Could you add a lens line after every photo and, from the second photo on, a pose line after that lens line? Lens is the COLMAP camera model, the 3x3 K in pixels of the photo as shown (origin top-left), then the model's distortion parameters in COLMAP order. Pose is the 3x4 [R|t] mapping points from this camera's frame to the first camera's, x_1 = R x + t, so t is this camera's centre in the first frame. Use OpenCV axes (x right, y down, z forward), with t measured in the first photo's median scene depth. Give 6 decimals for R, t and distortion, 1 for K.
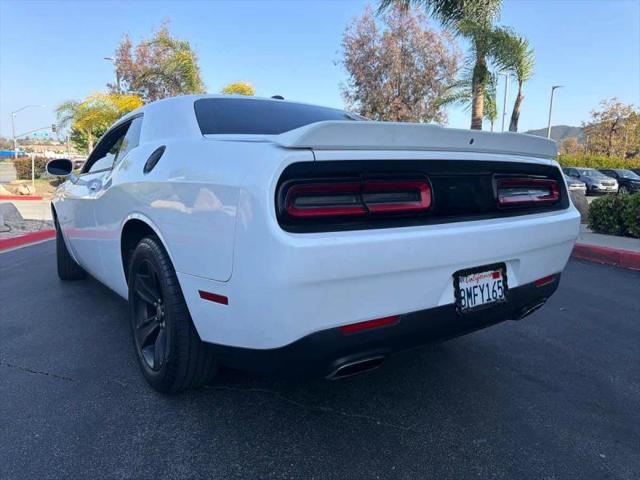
lens RADIAL K [[449.3, 0, 320.0], [0, 449.3, 240.0], [0, 0, 1]] dist [0.056432, -0.063186]
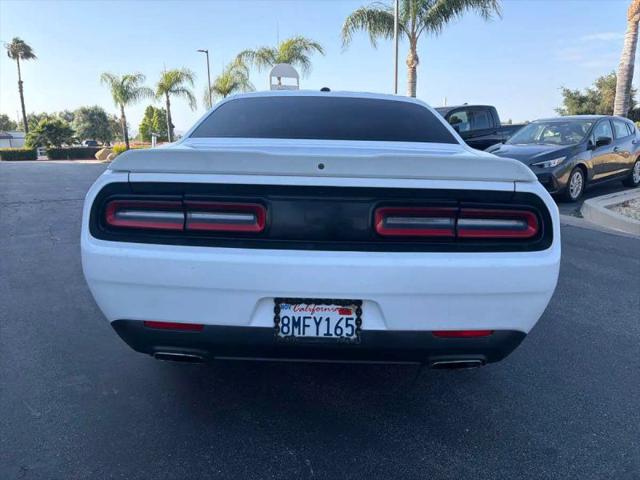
lens RADIAL K [[449.3, 0, 320.0], [0, 449.3, 240.0], [0, 0, 1]] dist [0.056432, -0.063186]
pose [[0.807829, 0.169312, -0.564576, 0.699920], [-0.112368, 0.984526, 0.134469, -0.153025], [0.578607, -0.045188, 0.814354, 0.189222]]
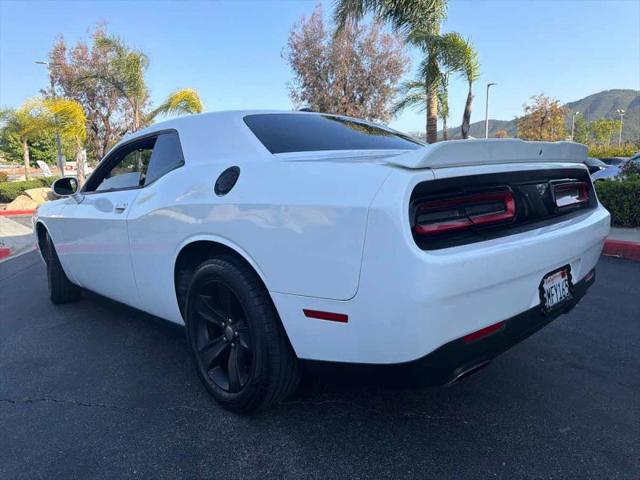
lens RADIAL K [[449.3, 0, 320.0], [0, 449.3, 240.0], [0, 0, 1]] dist [0.056432, -0.063186]
pose [[0.991685, -0.056648, 0.115550, -0.253912], [0.056571, 0.998391, 0.003948, -0.034590], [-0.115588, 0.002622, 0.993294, -0.005663]]
